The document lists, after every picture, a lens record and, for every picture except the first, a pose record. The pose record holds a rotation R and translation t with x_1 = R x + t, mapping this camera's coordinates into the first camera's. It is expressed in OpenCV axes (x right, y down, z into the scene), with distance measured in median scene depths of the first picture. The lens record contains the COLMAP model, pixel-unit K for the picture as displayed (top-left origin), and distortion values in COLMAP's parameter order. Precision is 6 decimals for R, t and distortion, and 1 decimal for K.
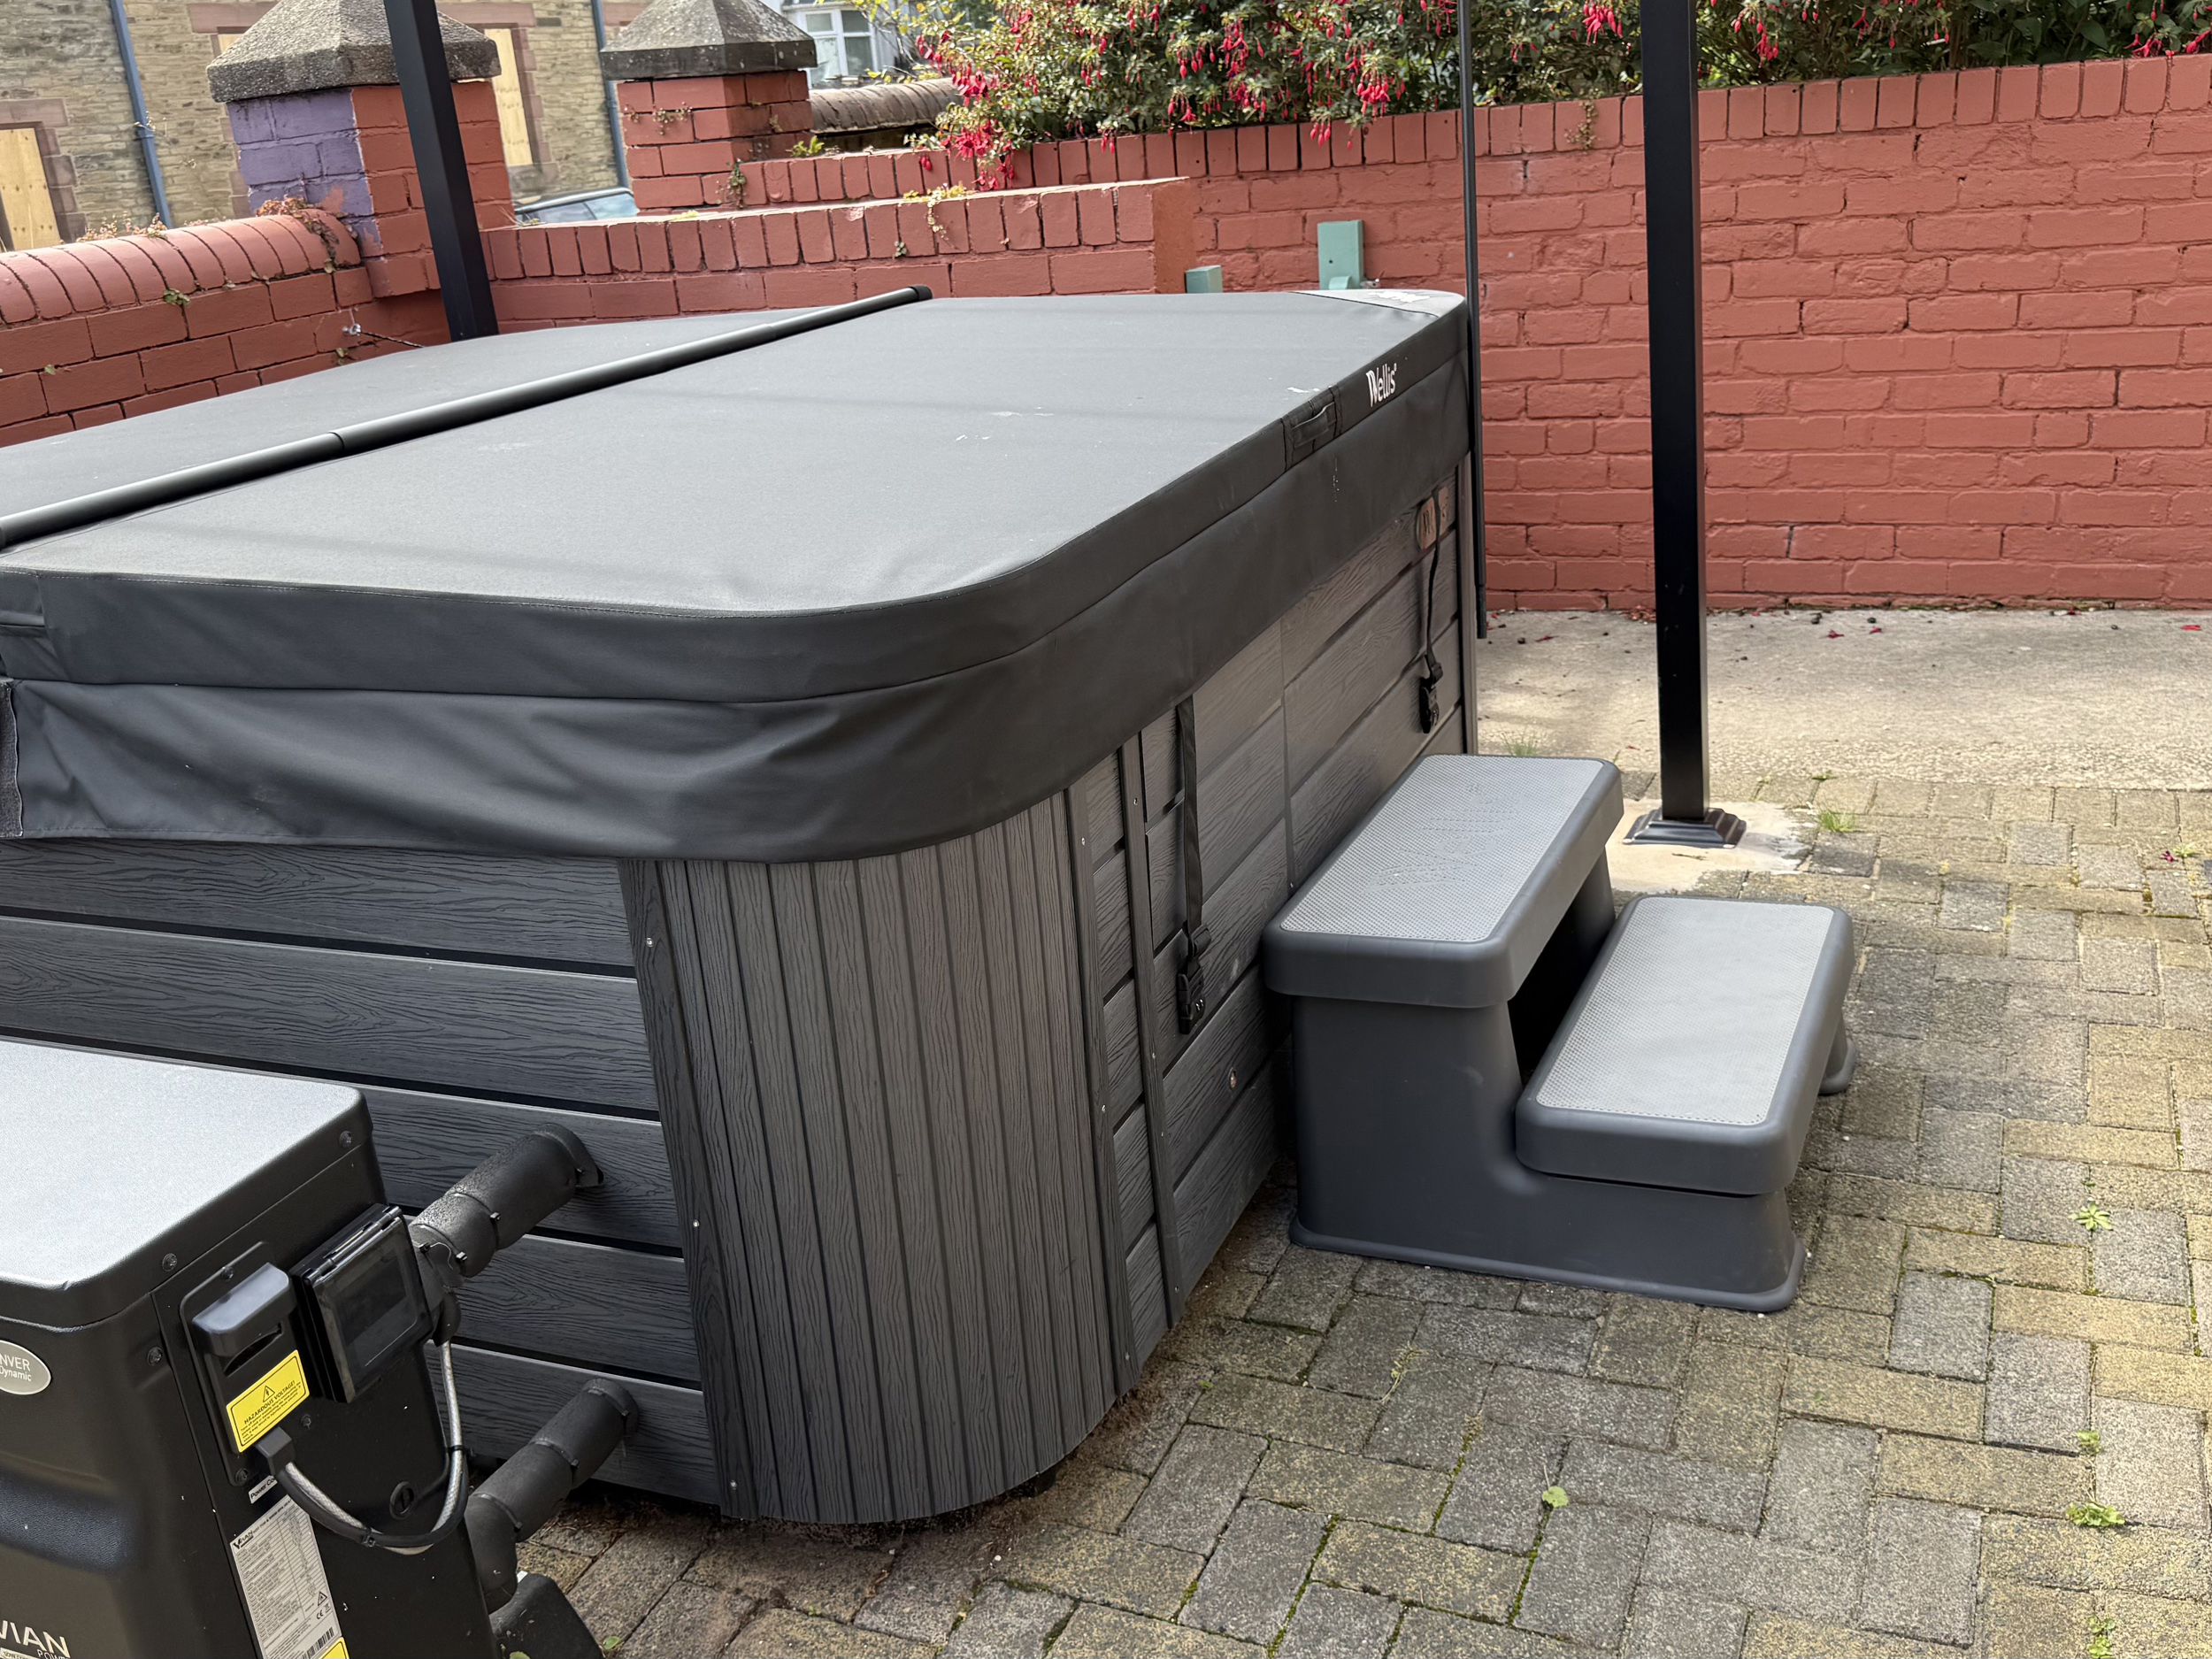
lens RADIAL K [[2112.3, 0, 1106.0], [0, 2112.3, 827.6], [0, 0, 1]] dist [0.059304, 0.000000]
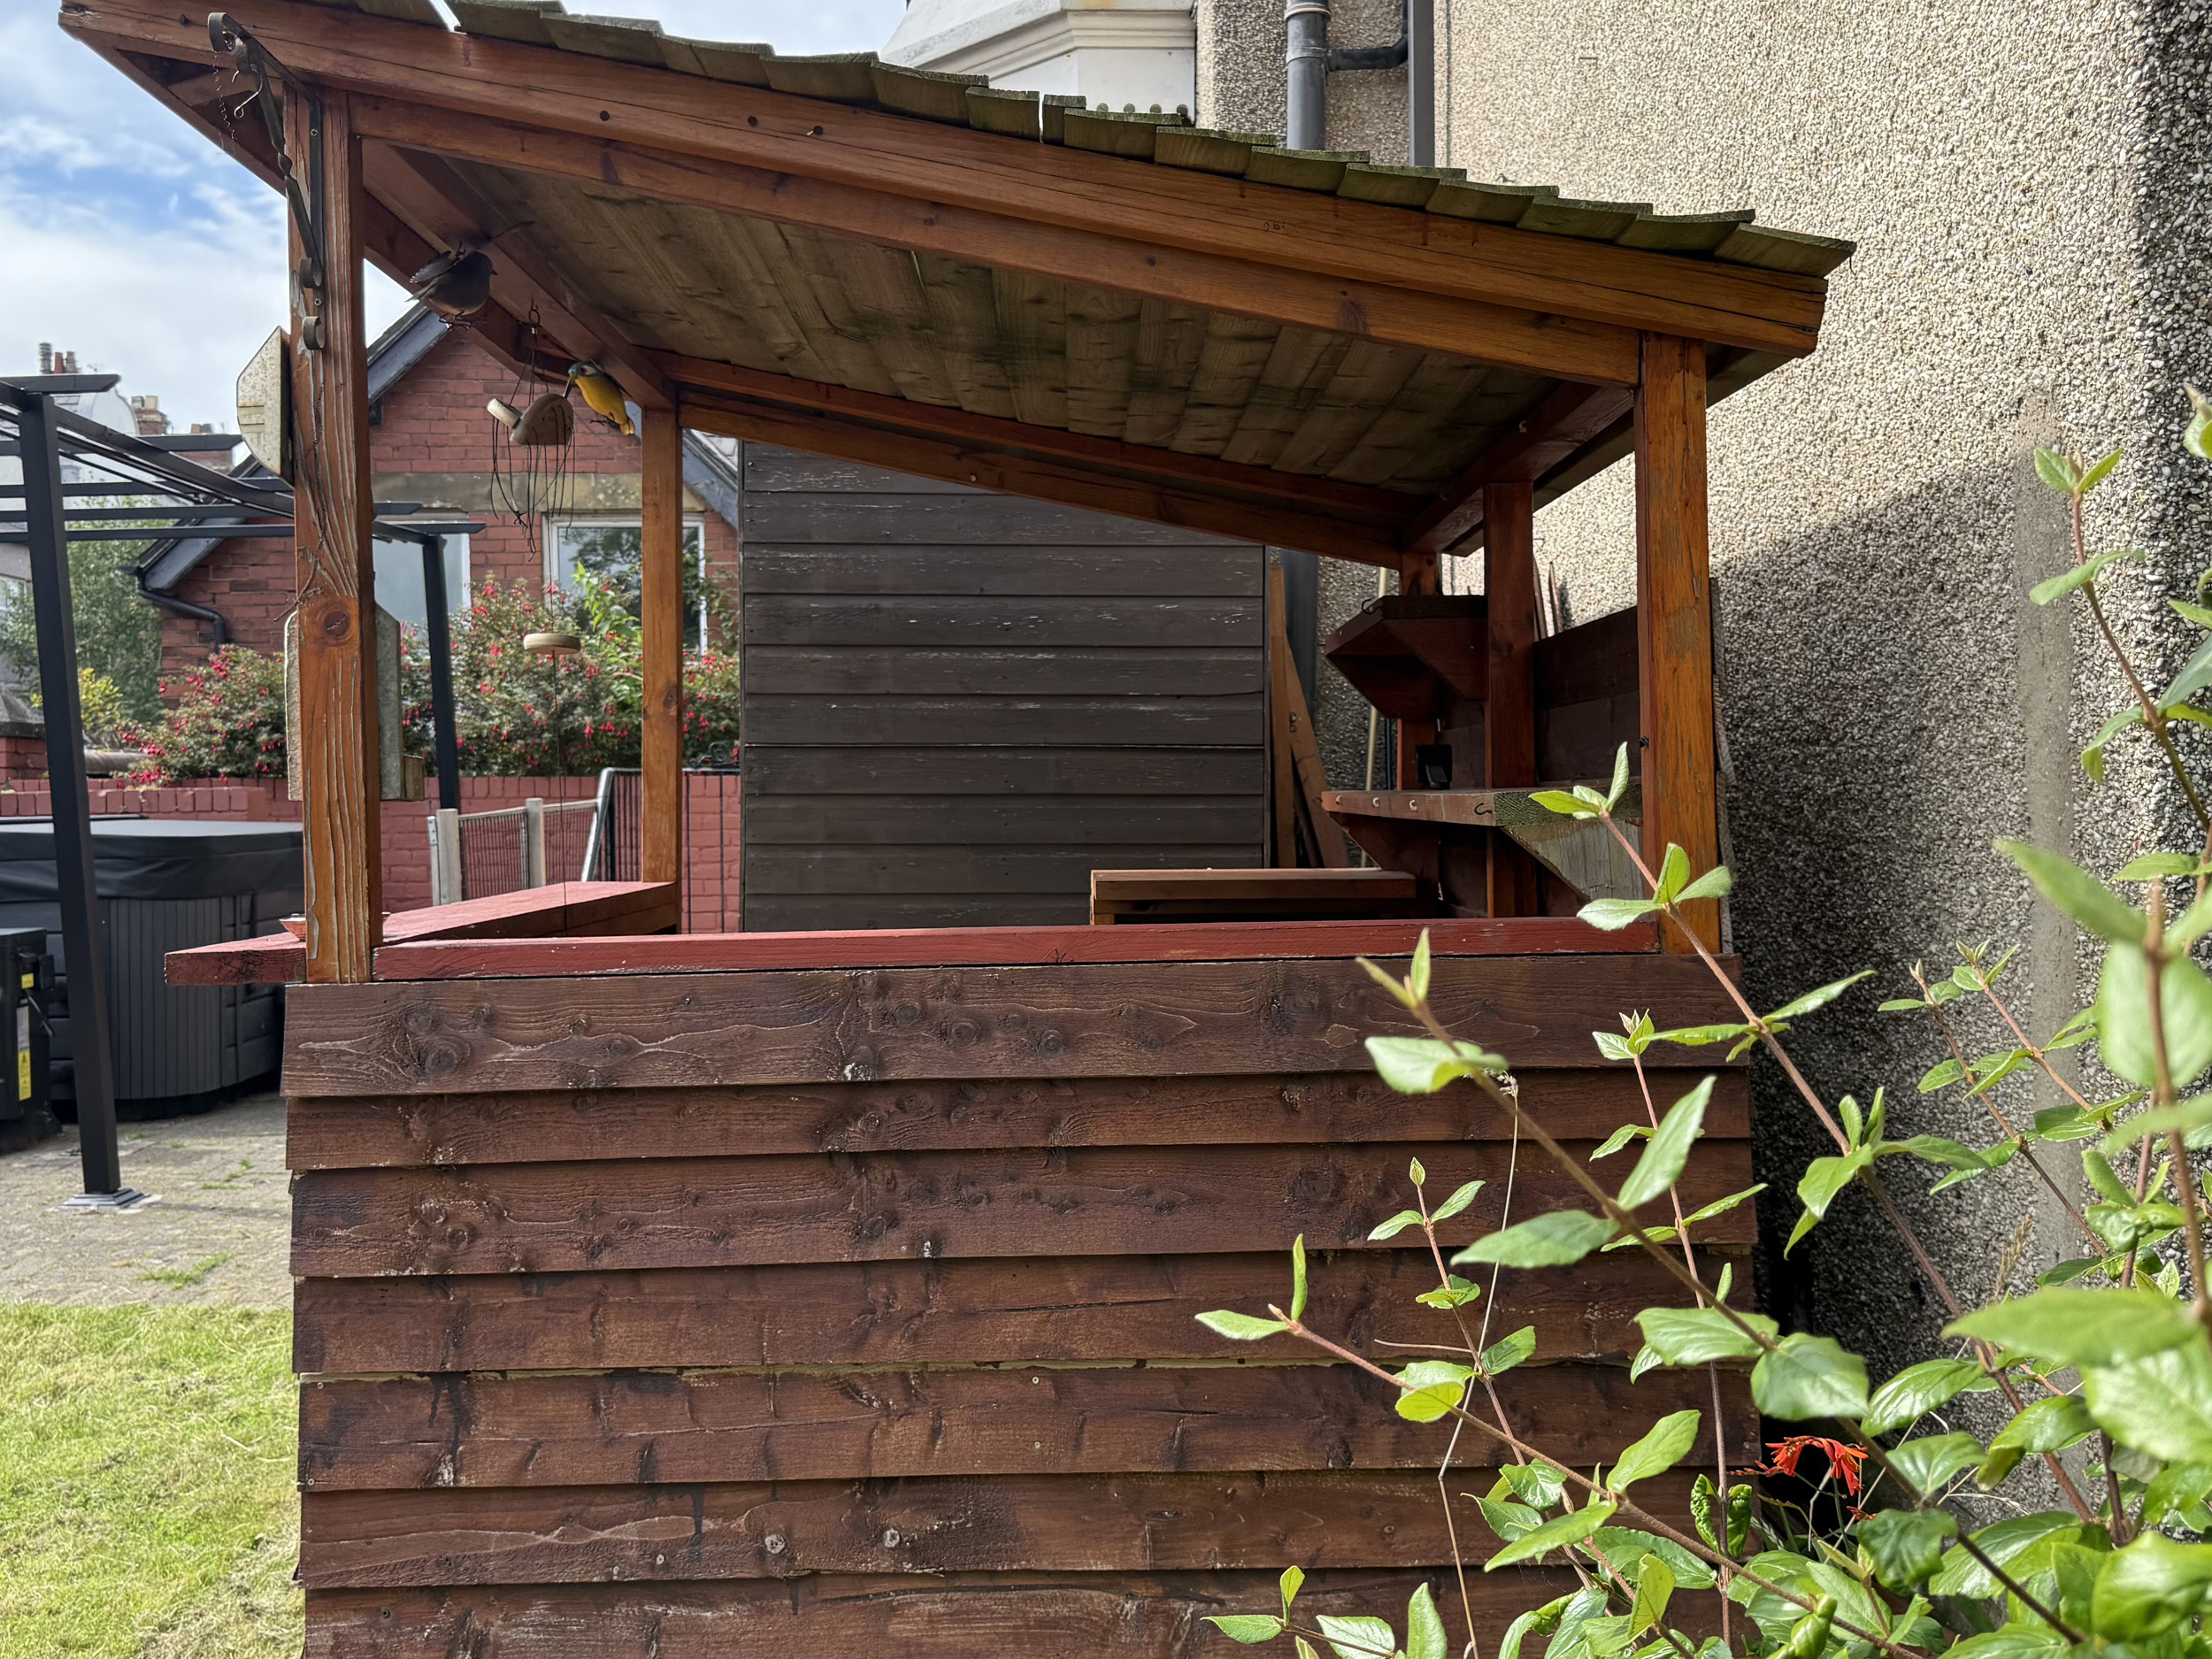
lens RADIAL K [[2112.3, 0, 1103.8], [0, 2112.3, 831.8], [0, 0, 1]] dist [0.059304, 0.000000]
pose [[0.915434, 0.064257, 0.397306, -0.037548], [0.072170, 0.944963, -0.319117, 0.472203], [-0.395945, 0.320804, 0.860414, -1.166947]]
